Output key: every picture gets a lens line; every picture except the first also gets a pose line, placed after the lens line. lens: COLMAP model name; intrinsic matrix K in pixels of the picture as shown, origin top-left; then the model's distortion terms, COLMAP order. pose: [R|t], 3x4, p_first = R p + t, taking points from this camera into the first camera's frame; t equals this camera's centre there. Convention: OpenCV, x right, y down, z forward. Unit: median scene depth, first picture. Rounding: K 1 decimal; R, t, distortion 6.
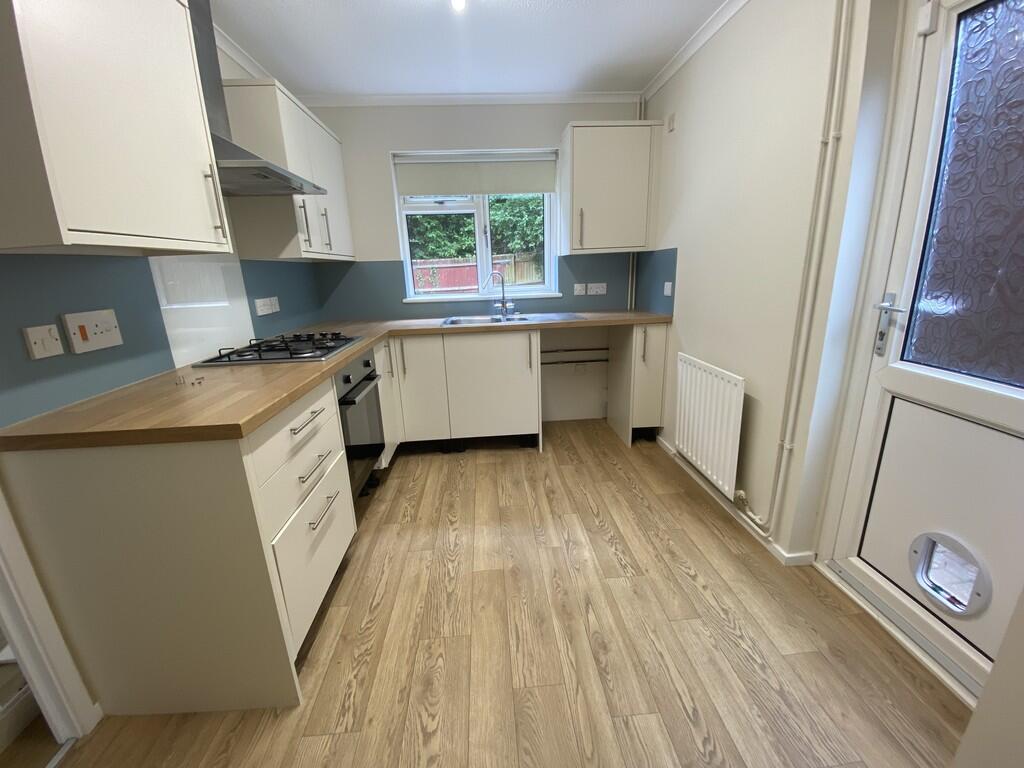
lens RADIAL K [[417.9, 0, 512.9], [0, 417.9, 380.7], [0, 0, 1]] dist [0.026974, -0.022325]
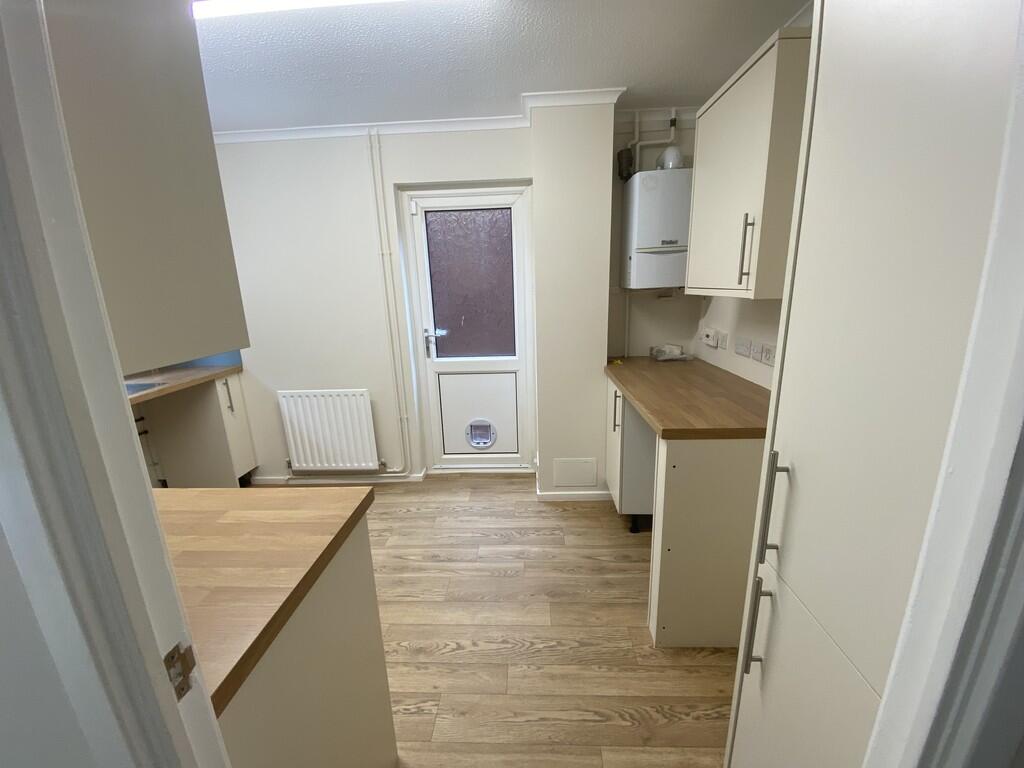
lens RADIAL K [[408.1, 0, 516.6], [0, 408.1, 380.2], [0, 0, 1]] dist [-0.000829, -0.000276]
pose [[0.112854, -0.204774, 0.972282, -1.119601], [0.282361, 0.944799, 0.166212, -0.171880], [-0.952647, 0.255777, 0.164444, 0.278113]]
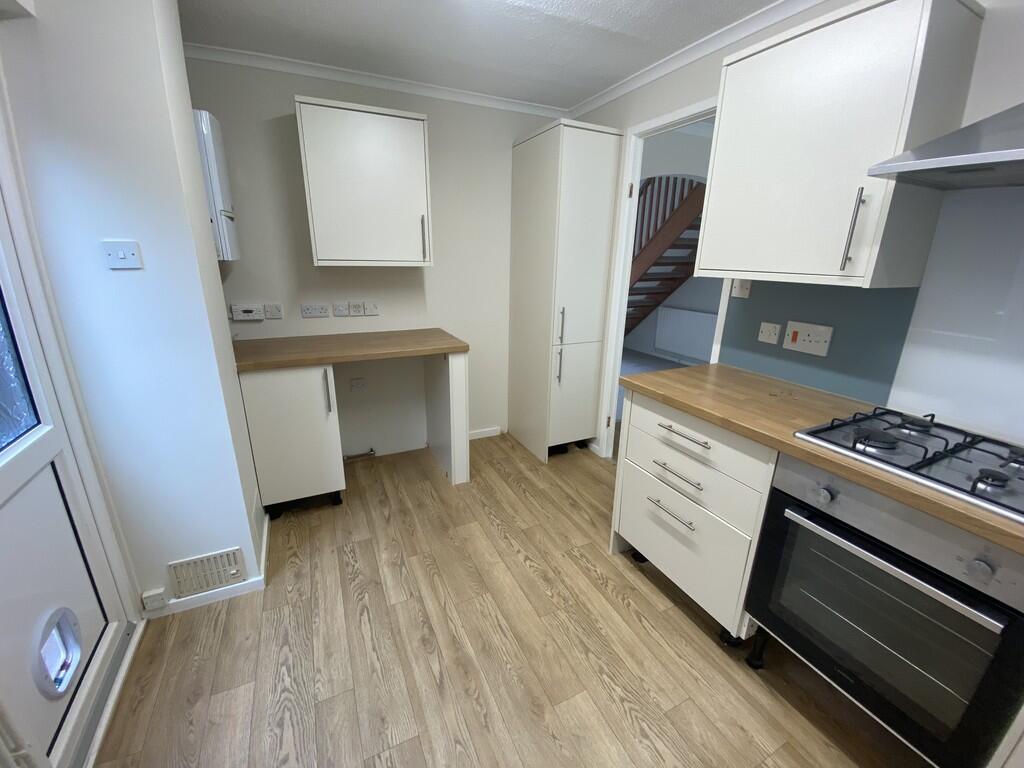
lens RADIAL K [[417.9, 0, 512.9], [0, 417.9, 380.7], [0, 0, 1]] dist [0.026974, -0.022325]
pose [[-0.929776, 0.126651, -0.345654, 0.296867], [-0.079173, 0.848185, 0.523751, -0.566756], [0.359512, 0.514337, -0.778594, 1.602155]]
